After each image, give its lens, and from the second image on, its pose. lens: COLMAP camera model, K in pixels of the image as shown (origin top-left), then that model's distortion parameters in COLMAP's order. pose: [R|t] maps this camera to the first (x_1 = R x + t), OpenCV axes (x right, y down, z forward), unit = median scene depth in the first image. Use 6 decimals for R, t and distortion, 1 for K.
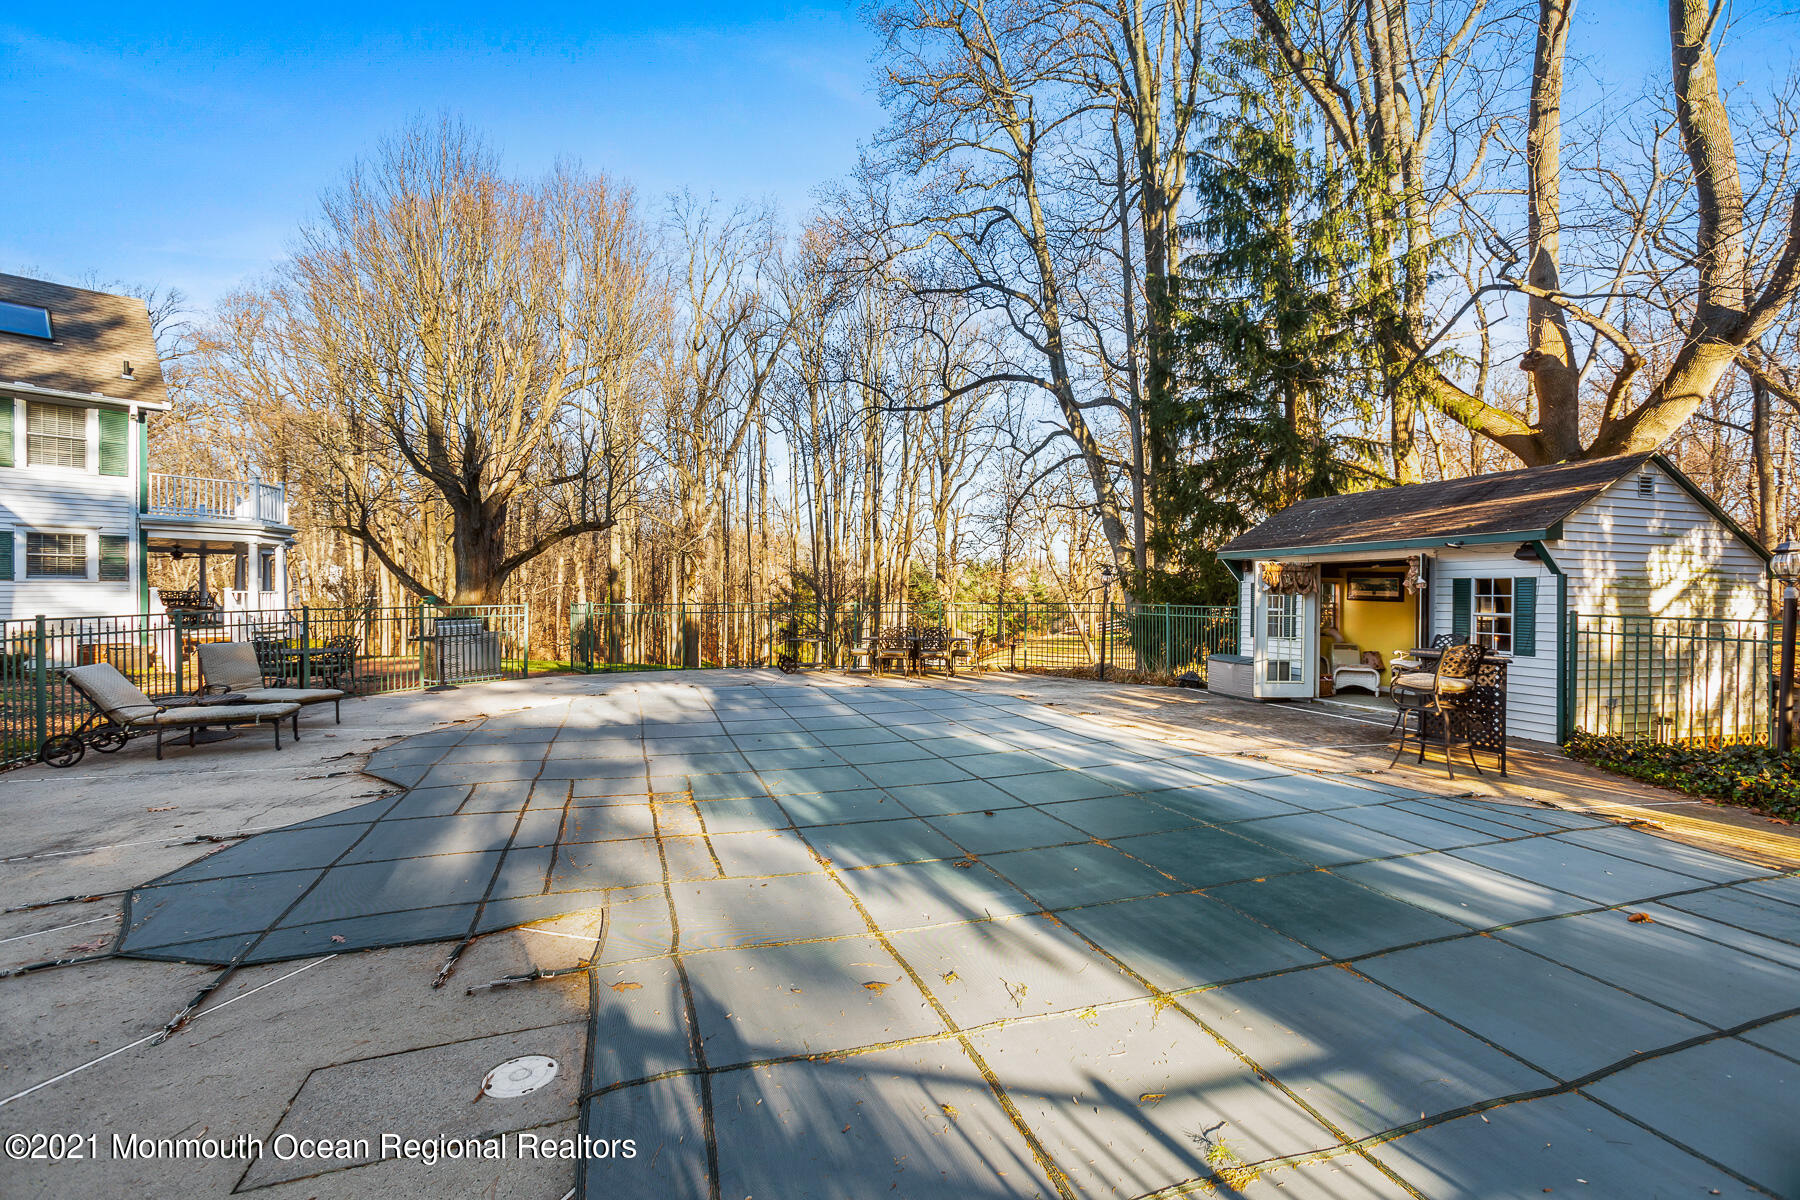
lens RADIAL K [[818.8, 0, 898.2], [0, 818.8, 598.8], [0, 0, 1]] dist [0.001815, 0.000107]
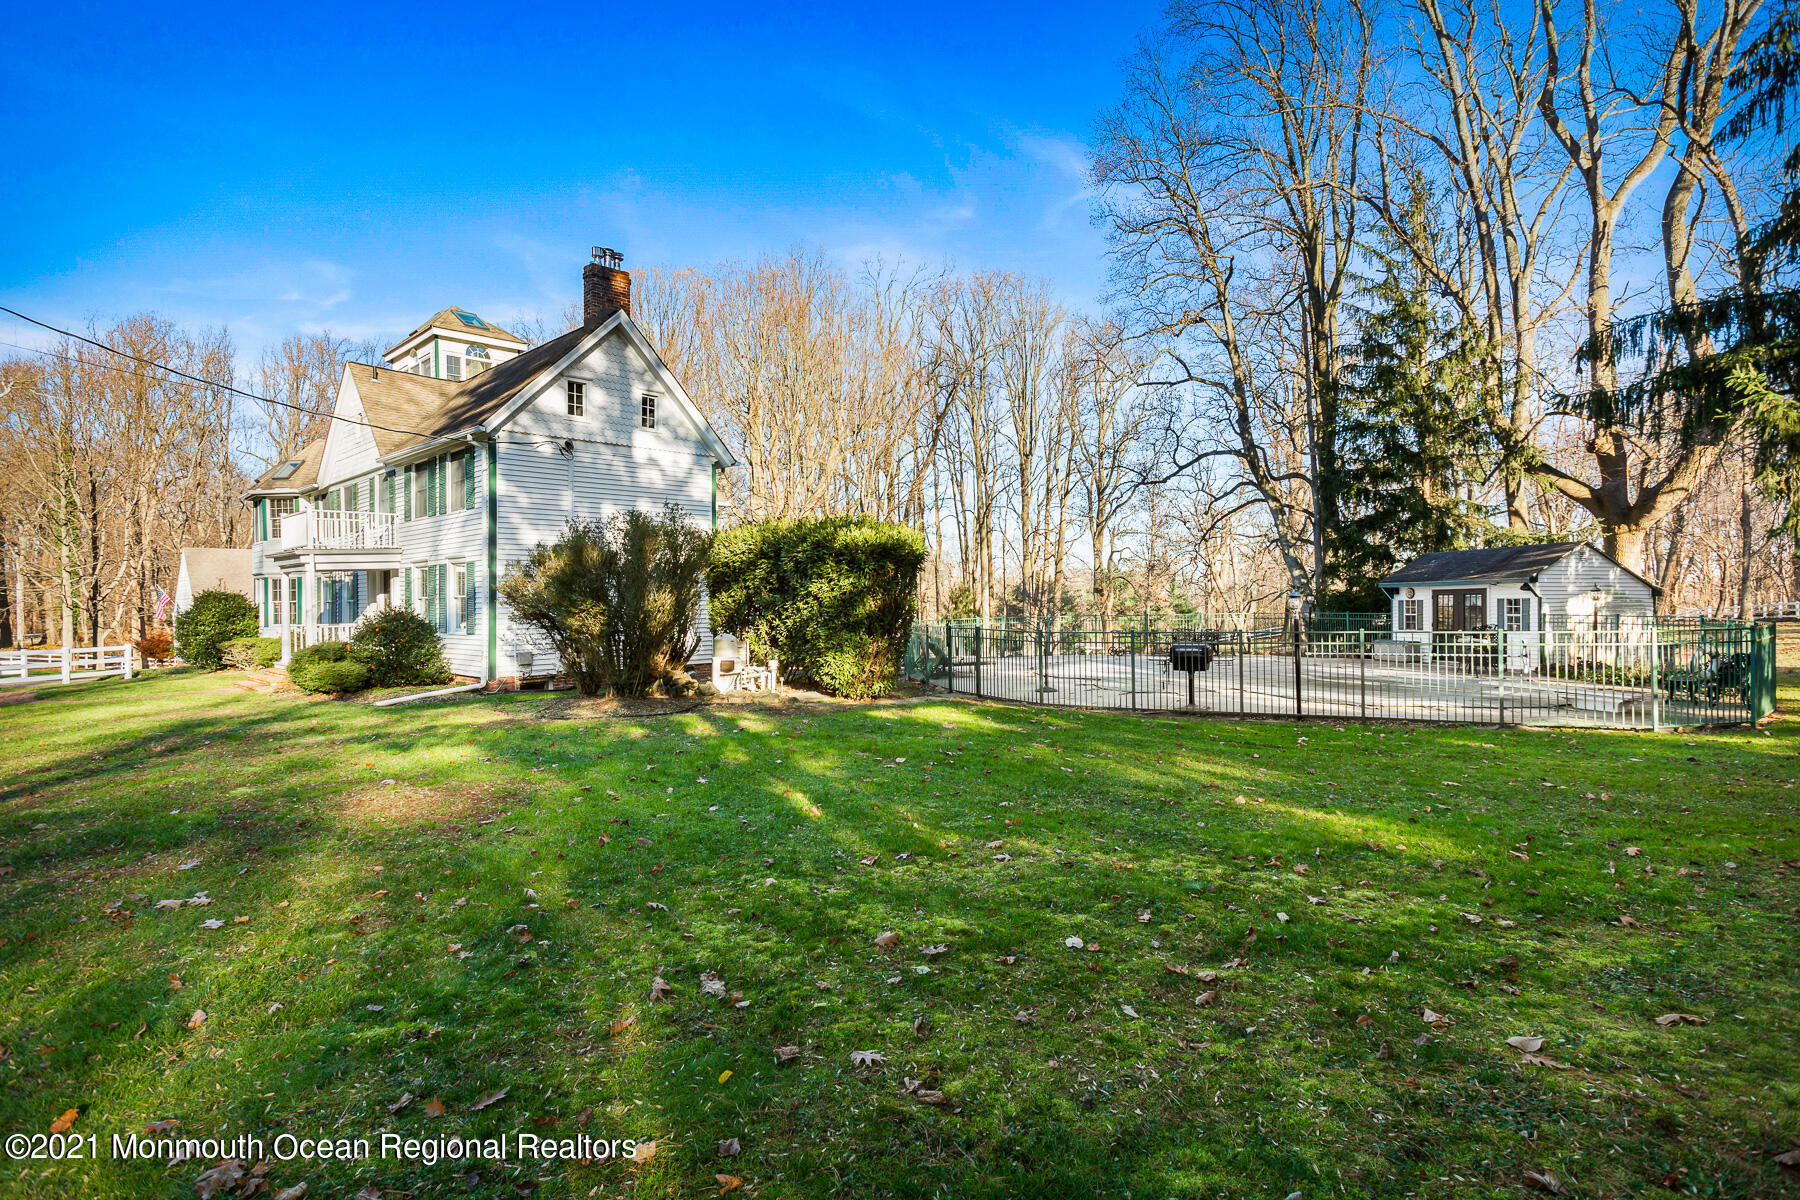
lens RADIAL K [[887.7, 0, 905.4], [0, 887.7, 601.1], [0, 0, 1]] dist [0.001650, 0.000130]
pose [[0.994788, -0.008335, -0.101625, -0.302850], [0.006996, 0.999884, -0.013529, 0.001261], [0.101726, 0.012747, 0.994731, -0.709508]]
